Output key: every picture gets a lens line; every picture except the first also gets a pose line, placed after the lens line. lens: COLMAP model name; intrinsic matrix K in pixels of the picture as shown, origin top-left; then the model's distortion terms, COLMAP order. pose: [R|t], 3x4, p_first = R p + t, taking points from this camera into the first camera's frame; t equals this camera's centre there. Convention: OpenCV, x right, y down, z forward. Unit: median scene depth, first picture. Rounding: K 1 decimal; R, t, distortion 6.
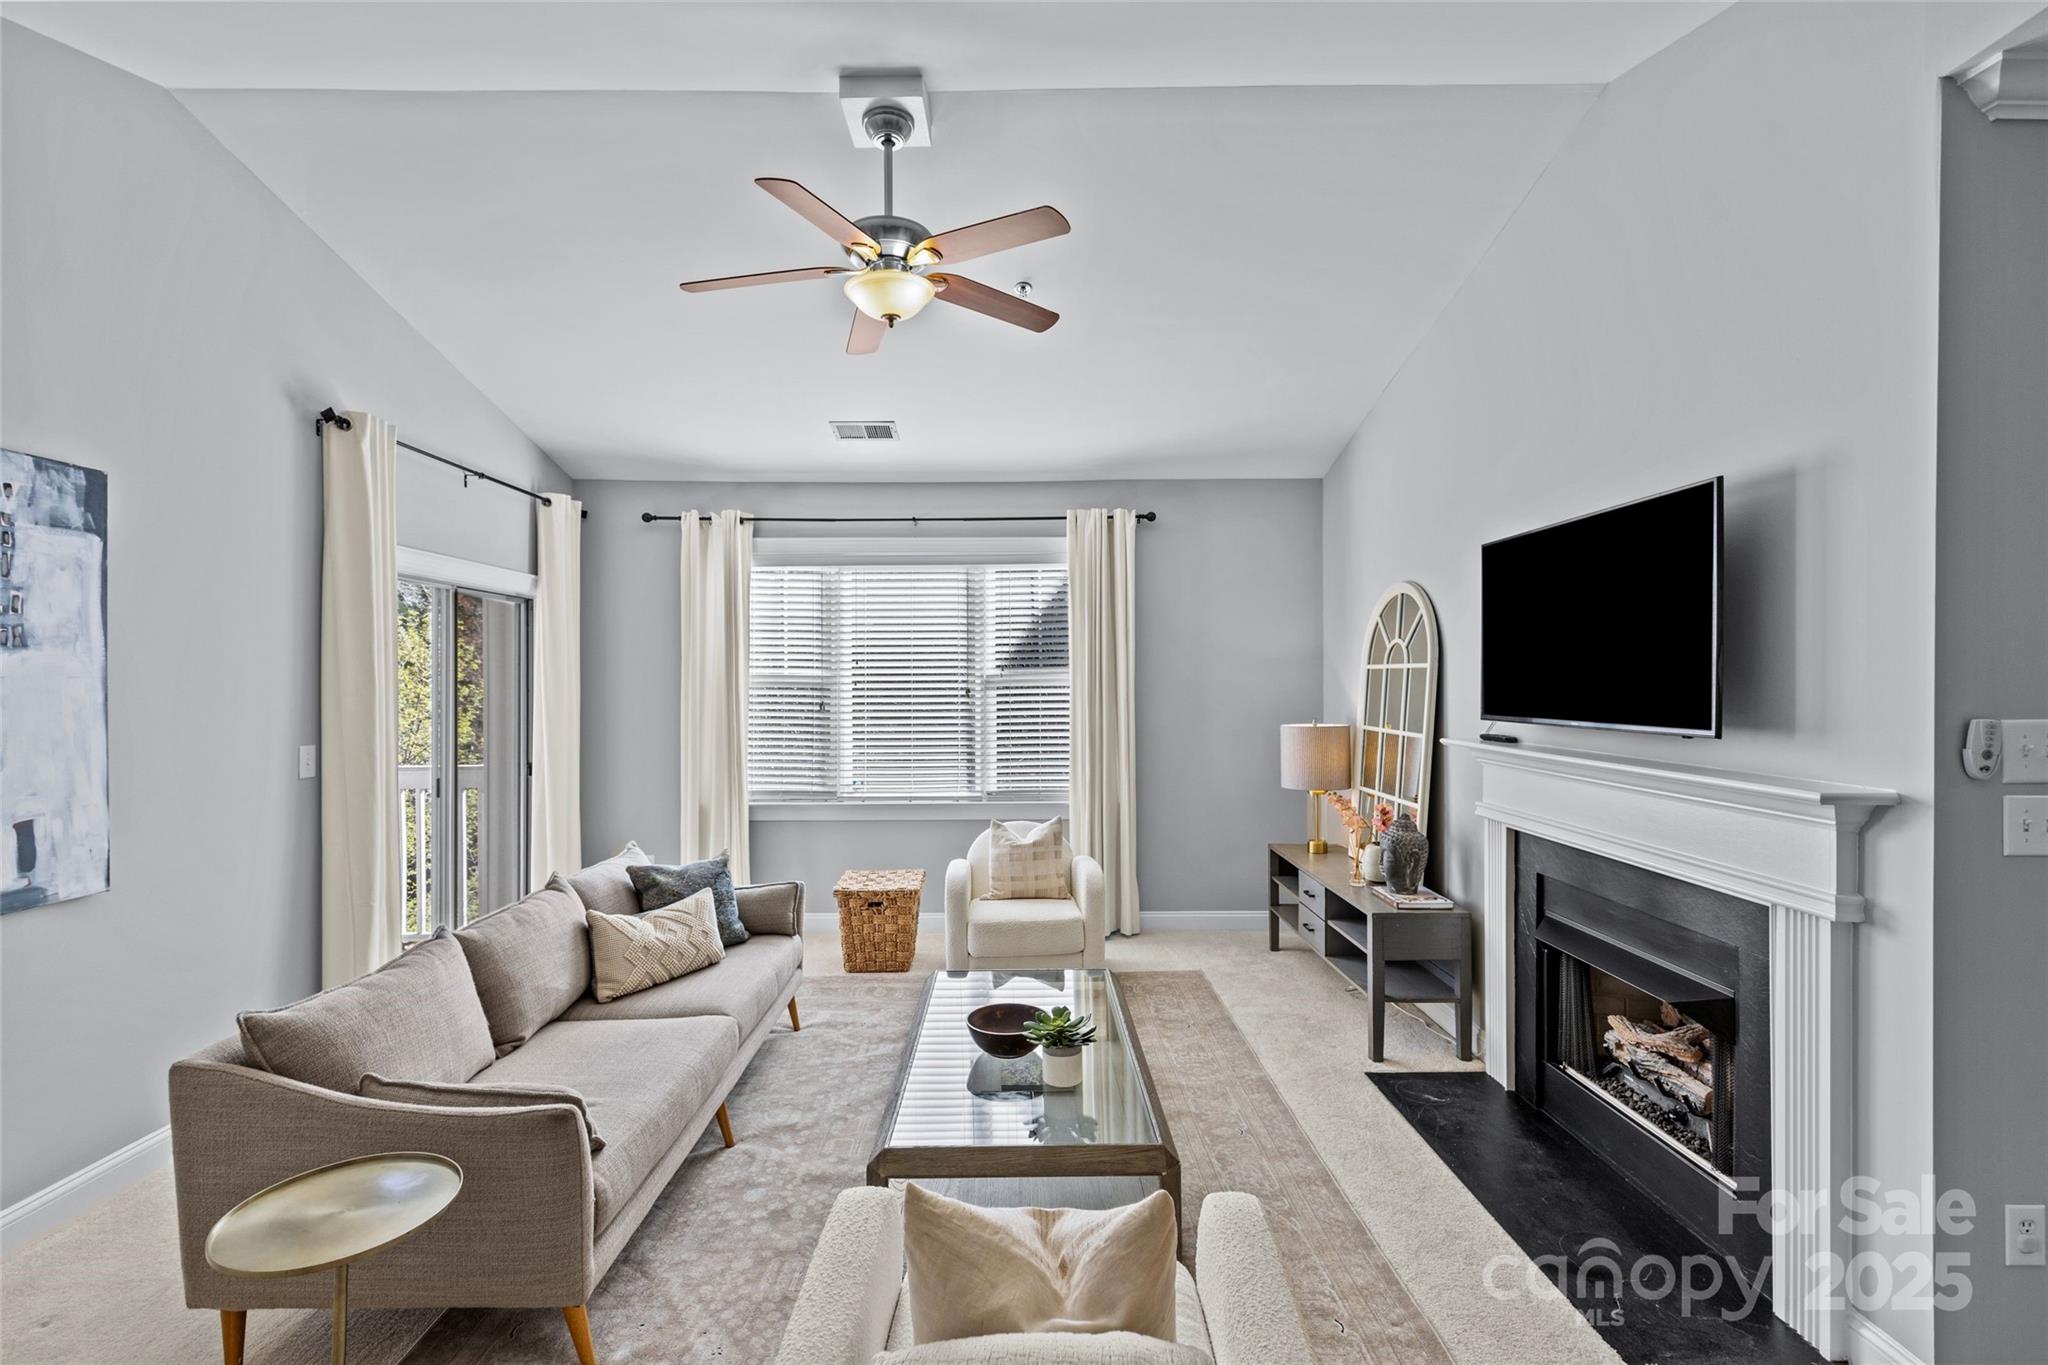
lens RADIAL K [[911.8, 0, 1024.1], [0, 911.8, 680.5], [0, 0, 1]] dist [0.006763, -0.001717]
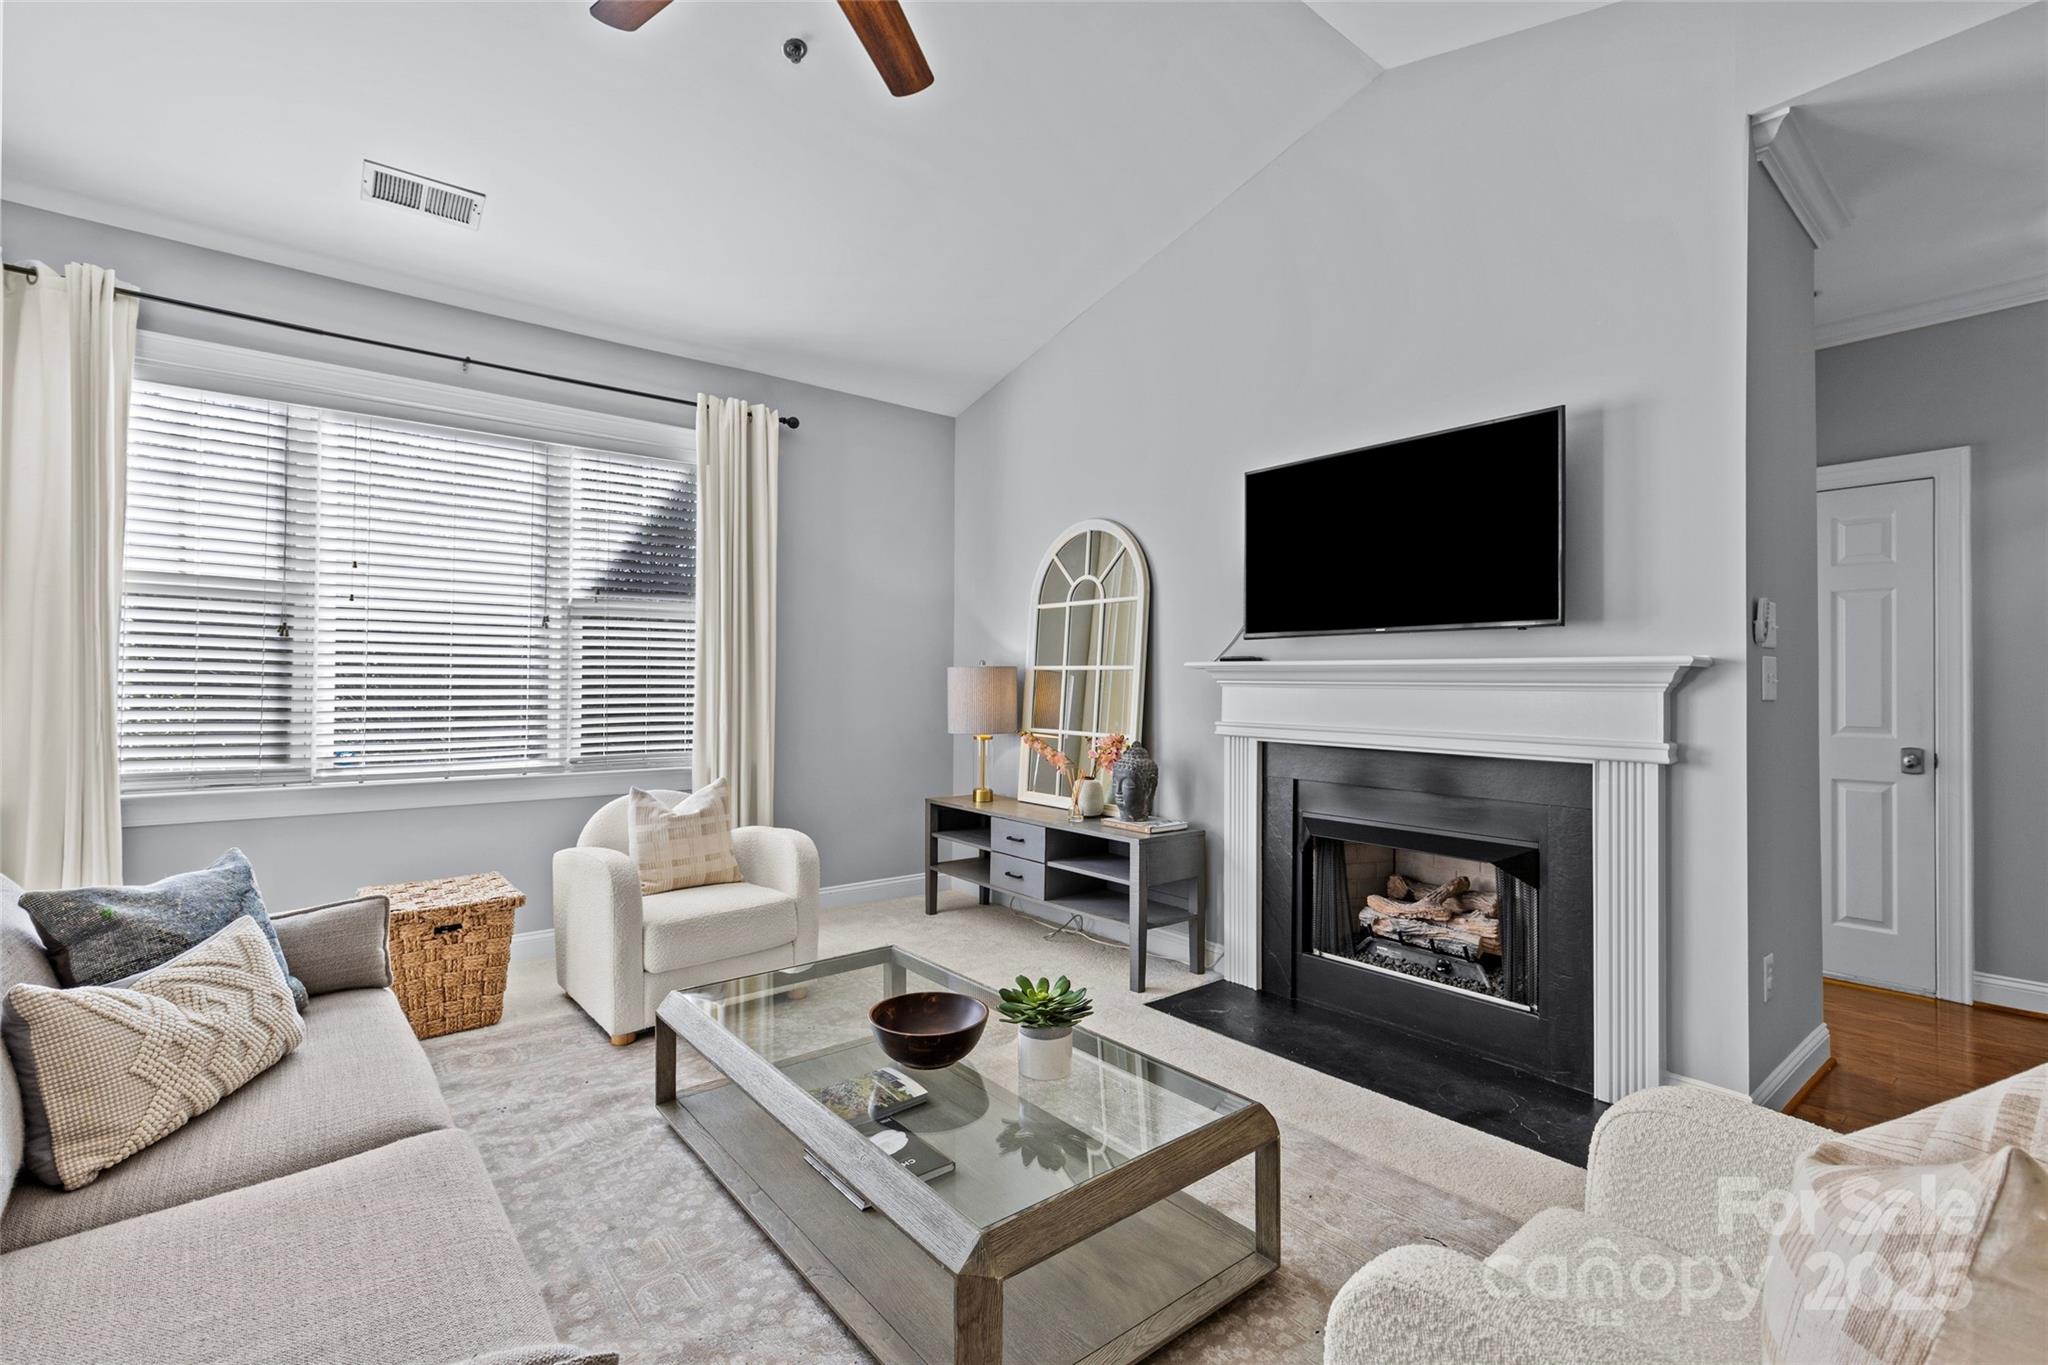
lens RADIAL K [[911.8, 0, 1016.9], [0, 911.8, 672.4], [0, 0, 1]] dist [0.006763, -0.001717]
pose [[0.783726, 0.016552, 0.620886, -0.325835], [-0.009502, 0.999847, -0.014659, 0.091150], [-0.621033, 0.005589, 0.783764, 0.315561]]
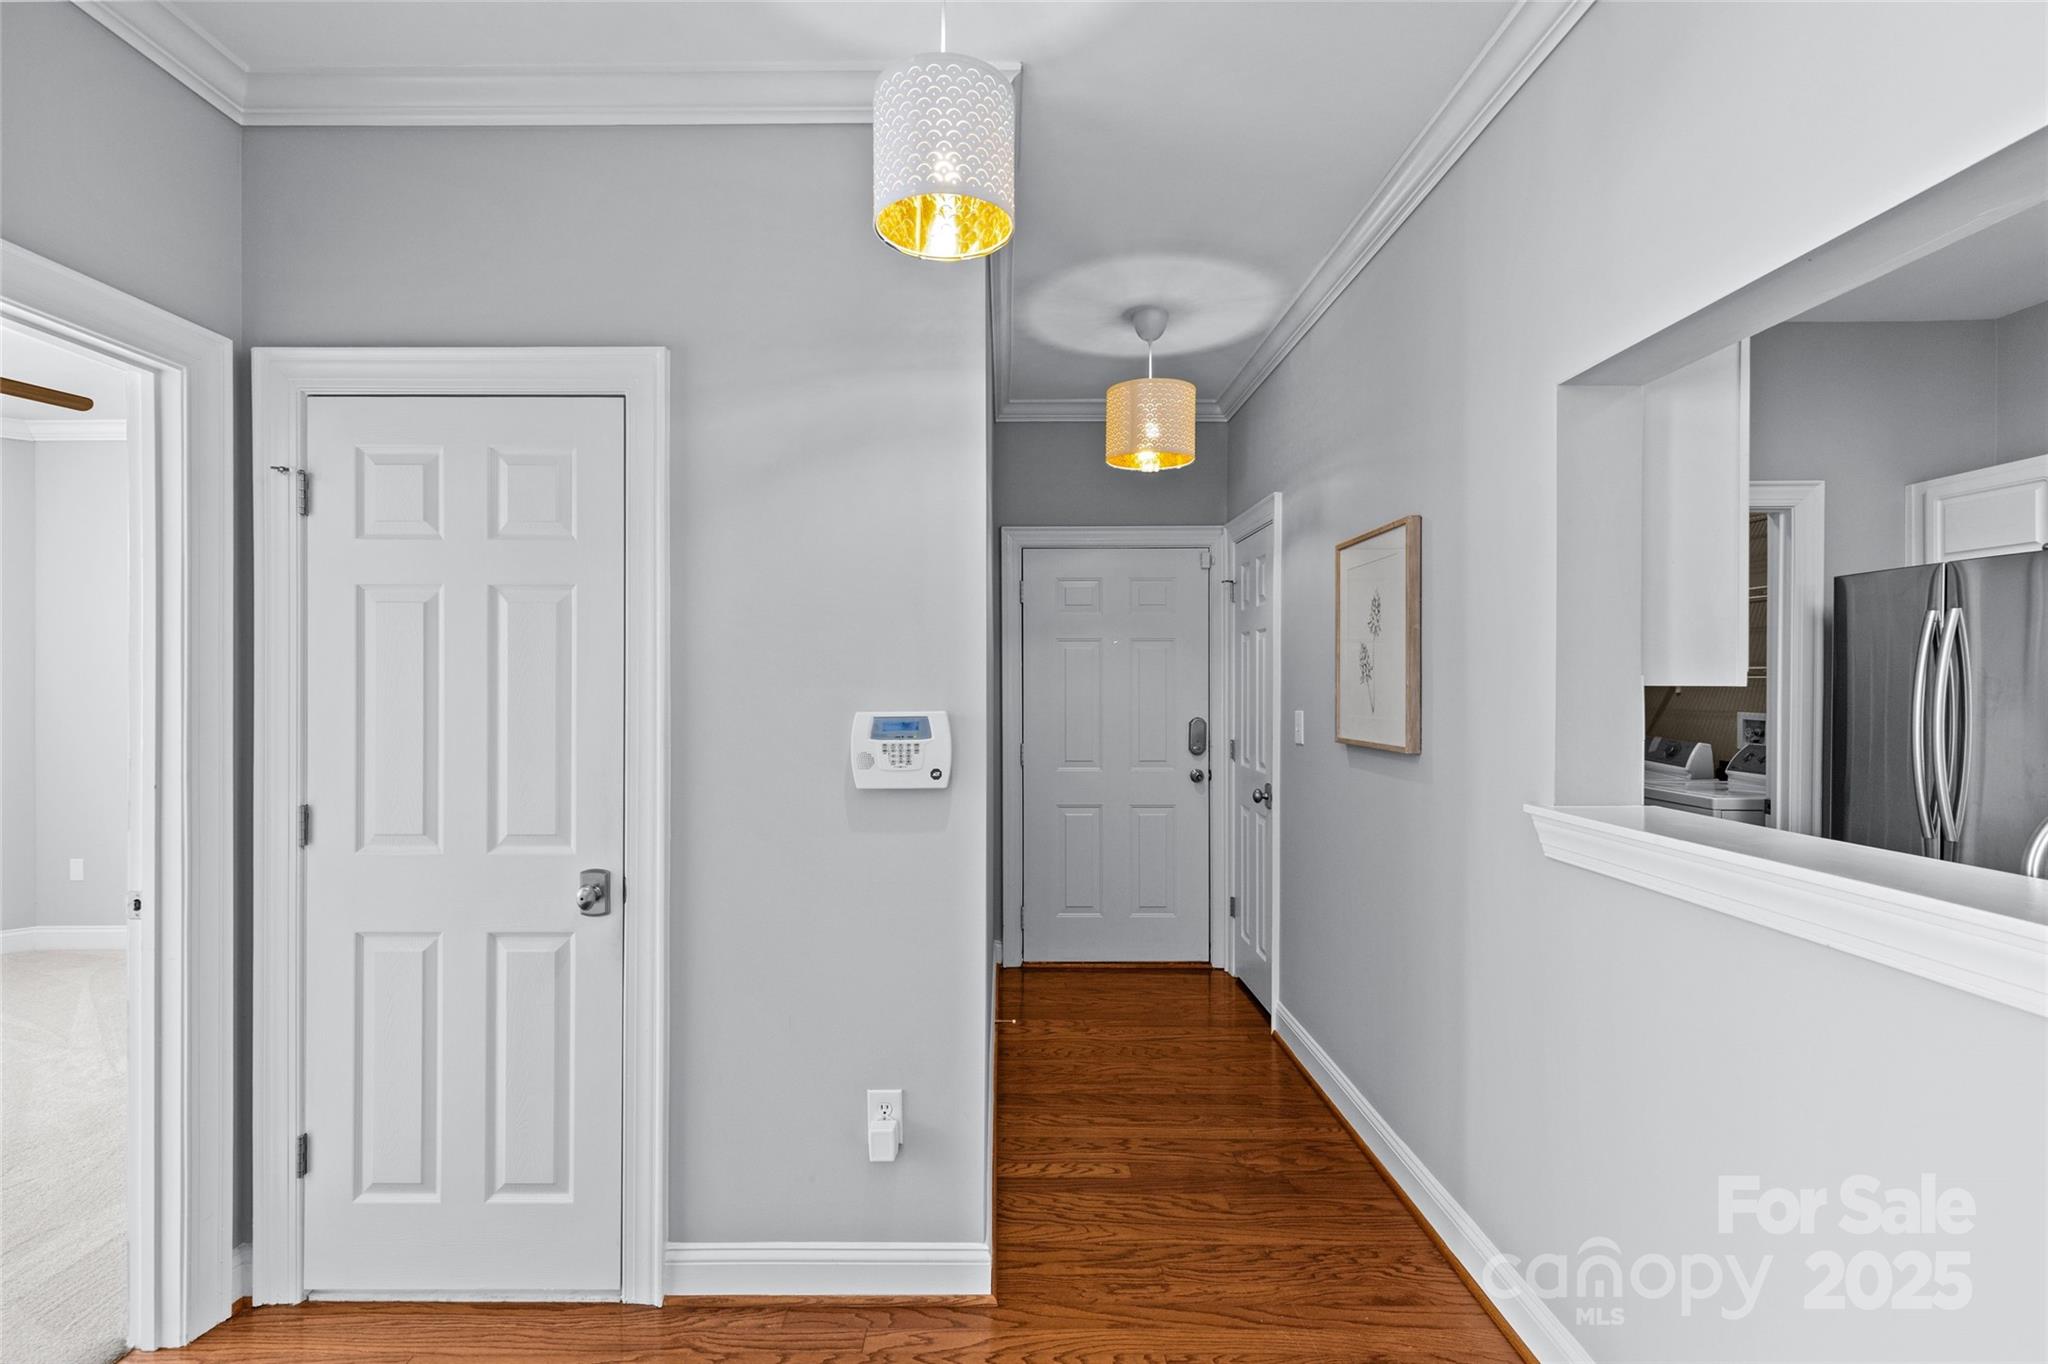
lens RADIAL K [[911.8, 0, 1002.5], [0, 911.8, 693.5], [0, 0, 1]] dist [0.006763, -0.001717]
pose [[0.005643, -0.011436, 0.999919, 0.504859], [-0.003094, 0.999930, 0.011454, 0.033355], [-0.999979, -0.003158, 0.005607, 0.237739]]
